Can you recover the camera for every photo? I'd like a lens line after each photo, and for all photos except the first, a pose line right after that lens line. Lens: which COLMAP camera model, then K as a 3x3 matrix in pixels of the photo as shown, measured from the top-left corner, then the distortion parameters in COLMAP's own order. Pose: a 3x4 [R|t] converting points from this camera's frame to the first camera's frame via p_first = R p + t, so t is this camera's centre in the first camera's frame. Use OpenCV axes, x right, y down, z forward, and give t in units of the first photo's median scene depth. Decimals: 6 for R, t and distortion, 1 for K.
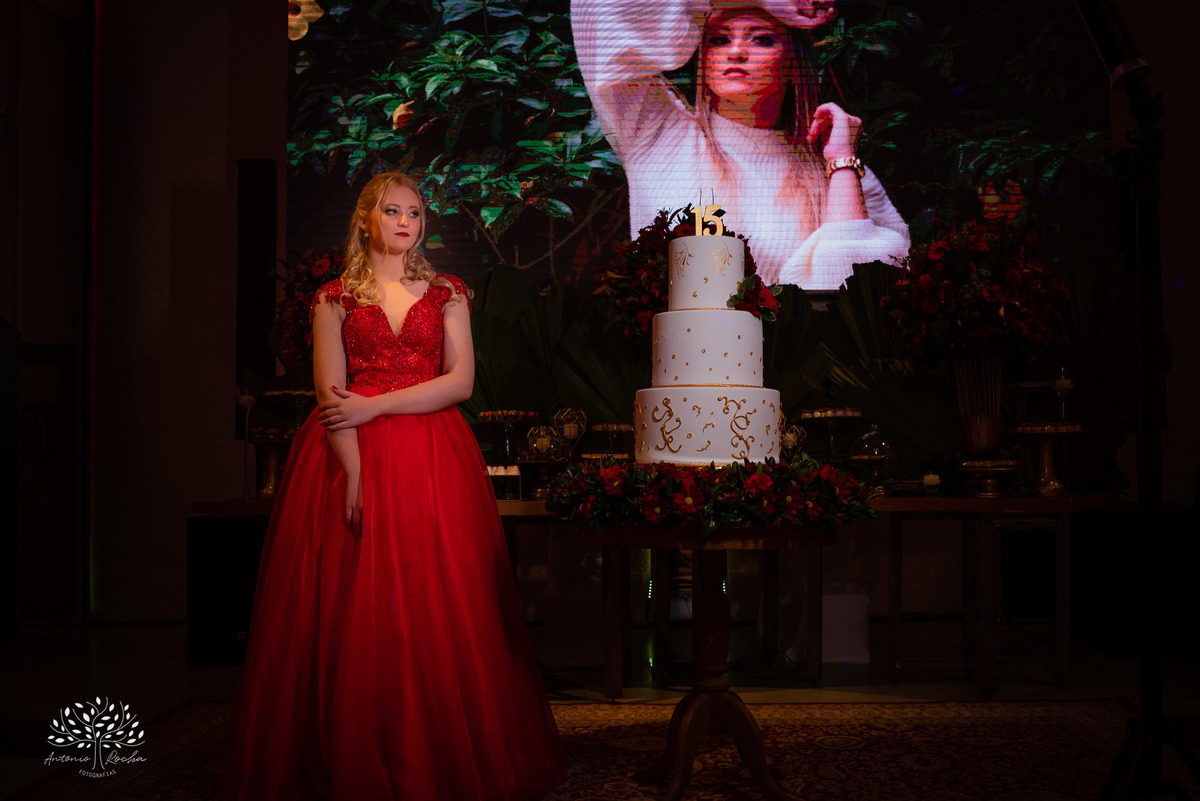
lens RADIAL K [[1131.8, 0, 600.0], [0, 1131.8, 400.5], [0, 0, 1]] dist [-0.058305, 0.008330]
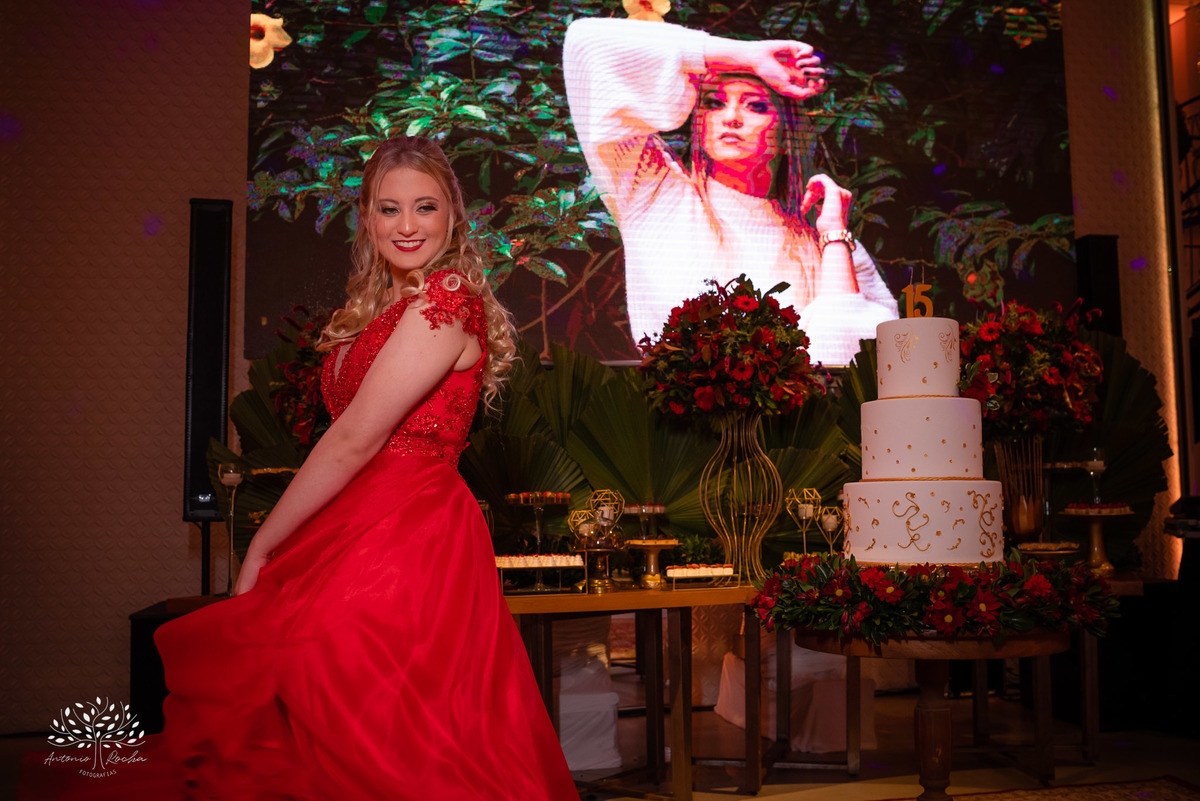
lens RADIAL K [[1149.5, 0, 561.9], [0, 1149.5, 404.8], [0, 0, 1]] dist [-0.058939, 0.008626]
pose [[0.975813, 0.015084, 0.218085, -0.232435], [-0.005018, 0.998899, -0.046635, -0.015598], [-0.218549, 0.044412, 0.974815, 0.082968]]
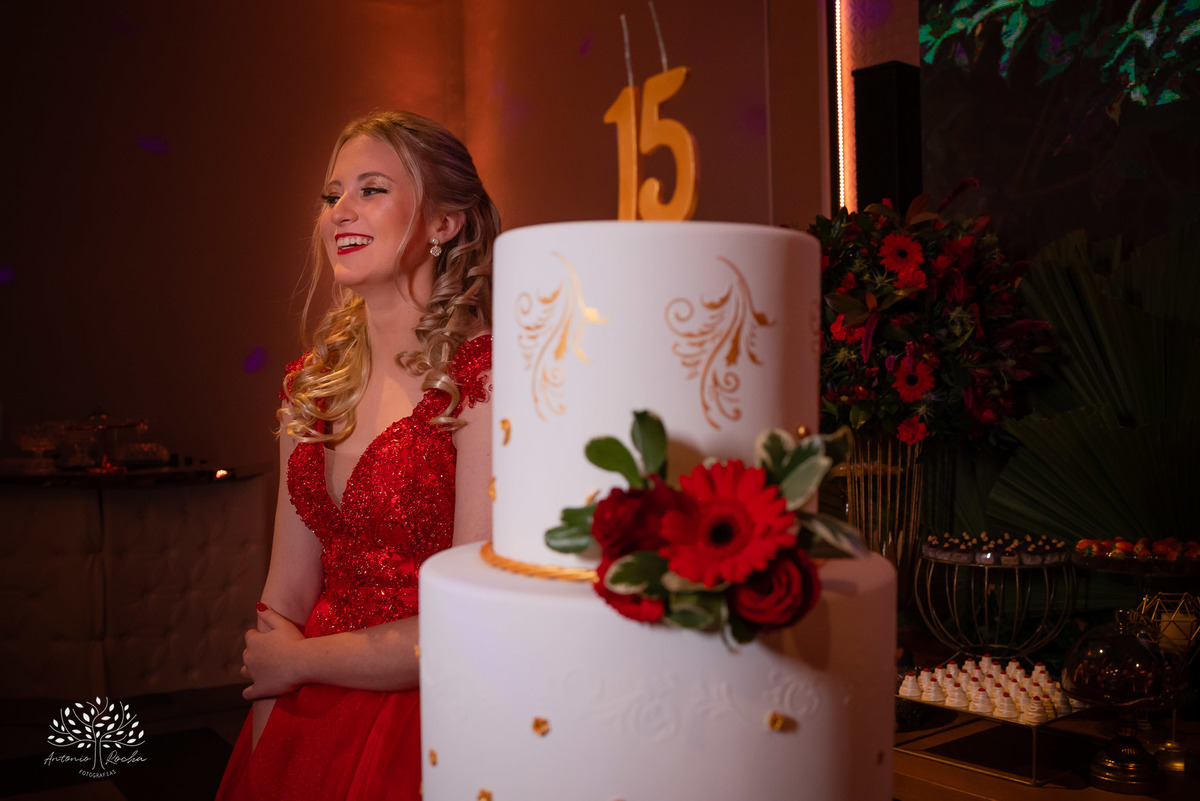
lens RADIAL K [[1247.5, 0, 686.6], [0, 1247.5, 370.9], [0, 0, 1]] dist [-0.059140, 0.032330]
pose [[0.605951, 0.002597, -0.795498, 0.175783], [0.034052, 0.998993, 0.029199, -0.069917], [0.794773, -0.044781, 0.605253, 0.493903]]
